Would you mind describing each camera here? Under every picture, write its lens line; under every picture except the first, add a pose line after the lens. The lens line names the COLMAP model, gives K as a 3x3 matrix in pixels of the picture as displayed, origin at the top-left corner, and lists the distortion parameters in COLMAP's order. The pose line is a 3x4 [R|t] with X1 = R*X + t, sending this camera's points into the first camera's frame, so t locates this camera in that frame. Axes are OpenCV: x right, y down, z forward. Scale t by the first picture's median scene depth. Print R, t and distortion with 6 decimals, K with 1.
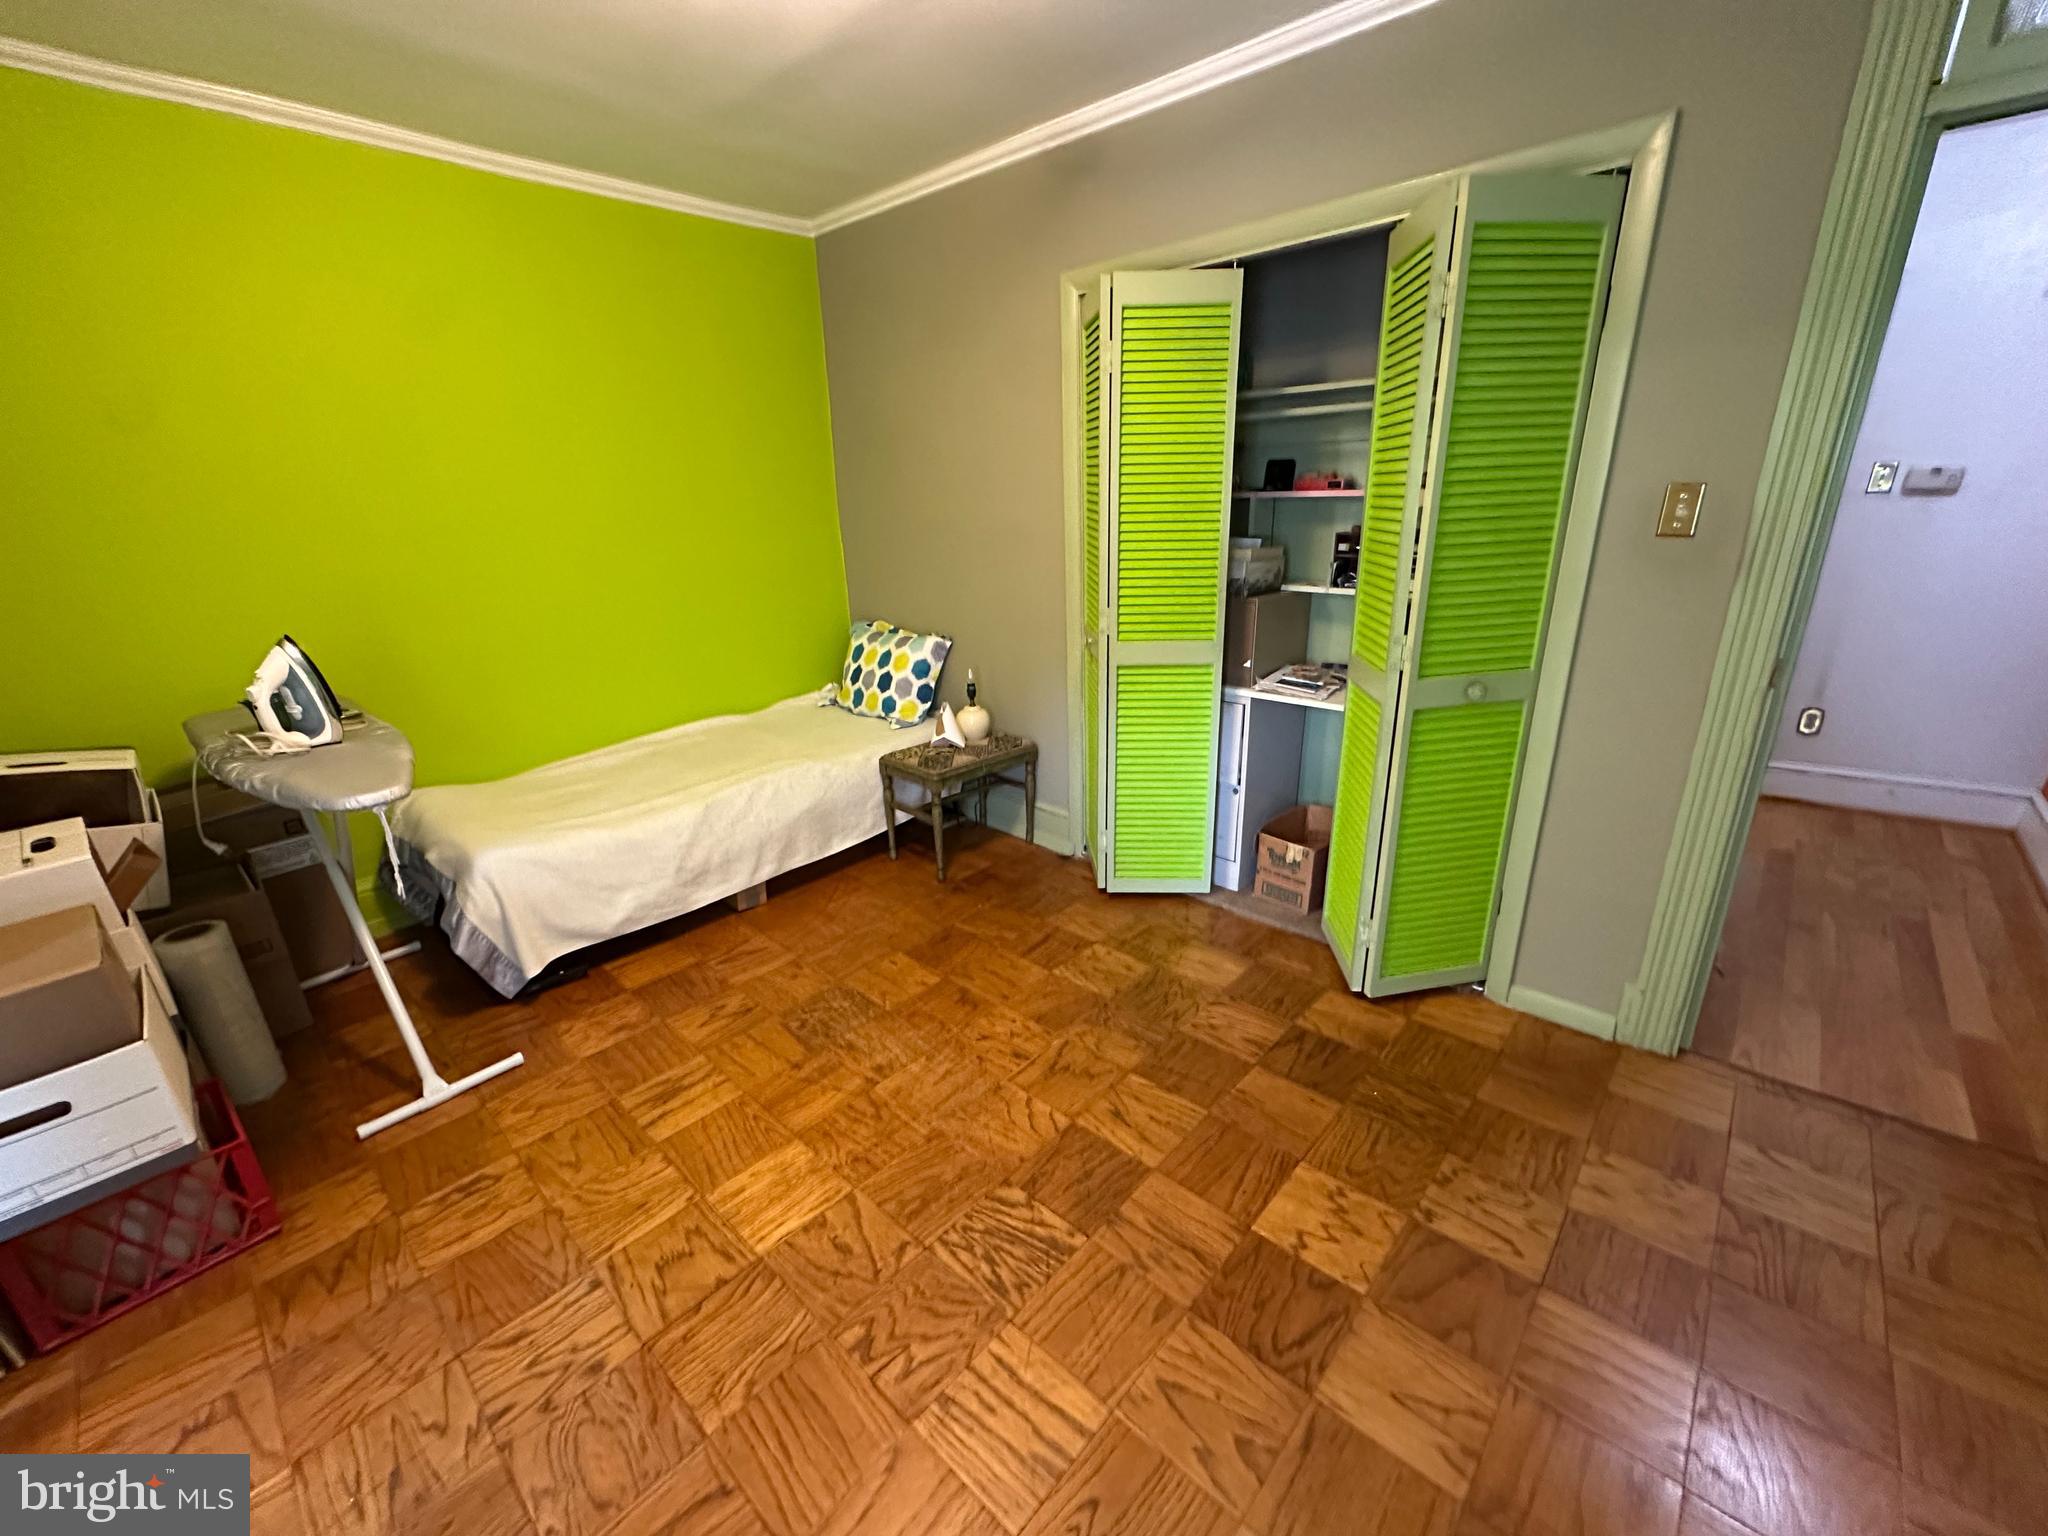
lens RADIAL K [[816.7, 0, 1024.0], [0, 816.7, 768.0], [0, 0, 1]] dist [-0.000901, -0.000236]
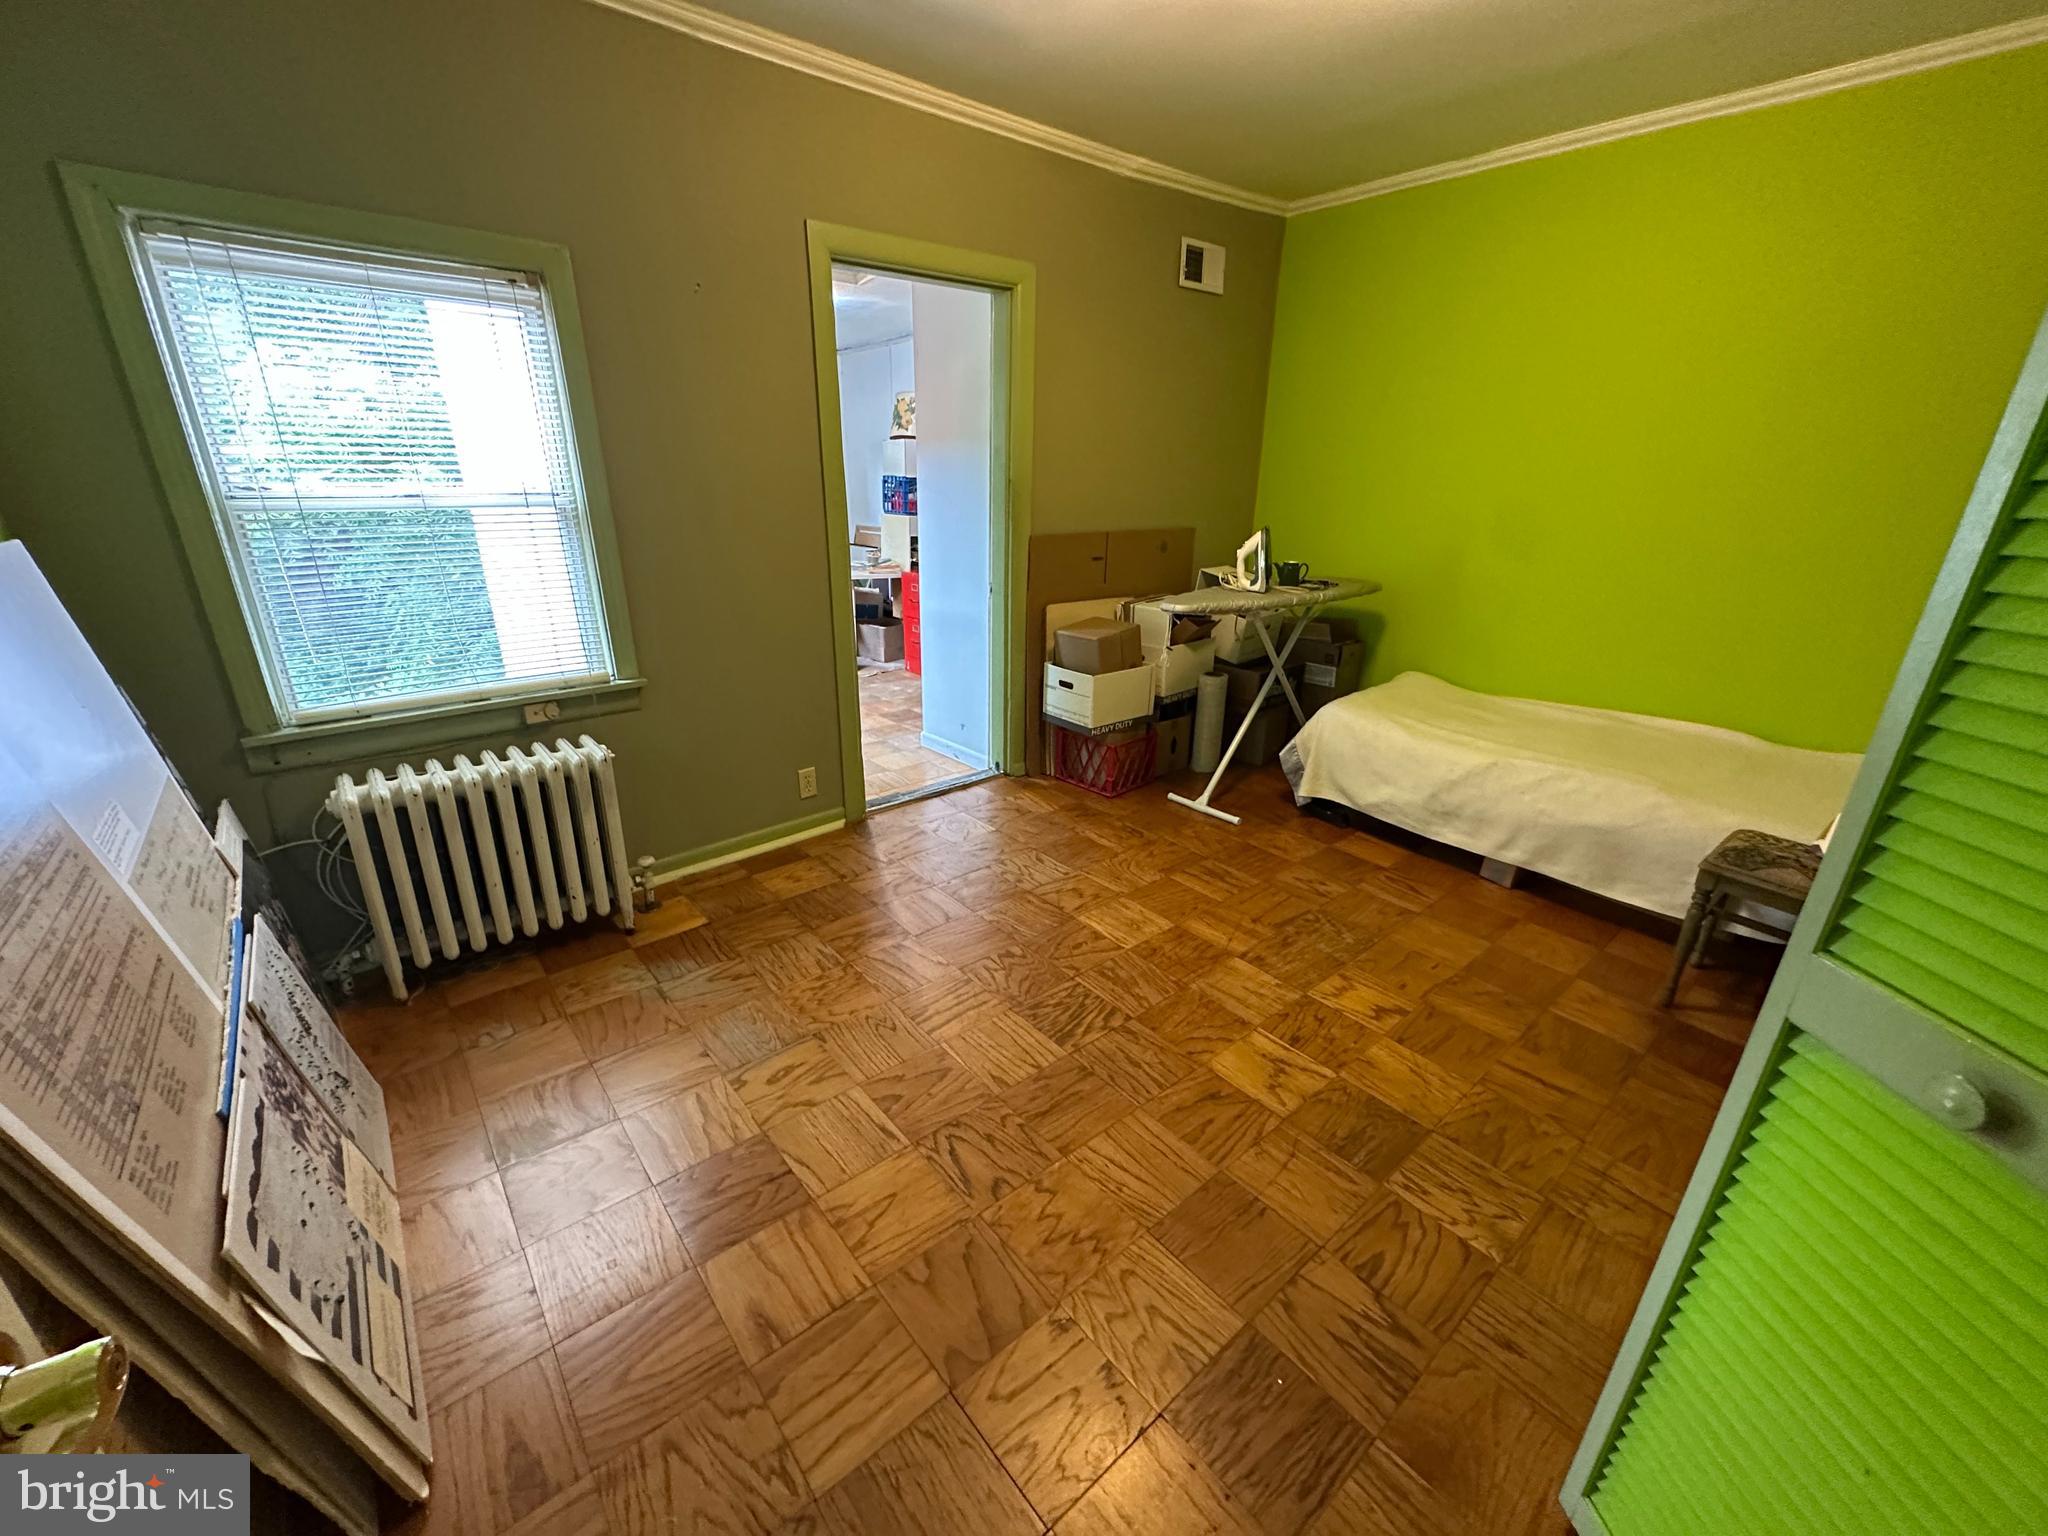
lens RADIAL K [[816.7, 0, 1024.0], [0, 816.7, 768.0], [0, 0, 1]] dist [-0.000901, -0.000236]
pose [[-0.118035, 0.374585, -0.919649, 0.723583], [-0.332265, 0.857841, 0.392056, -0.177109], [0.935771, 0.351843, 0.023207, 0.510887]]
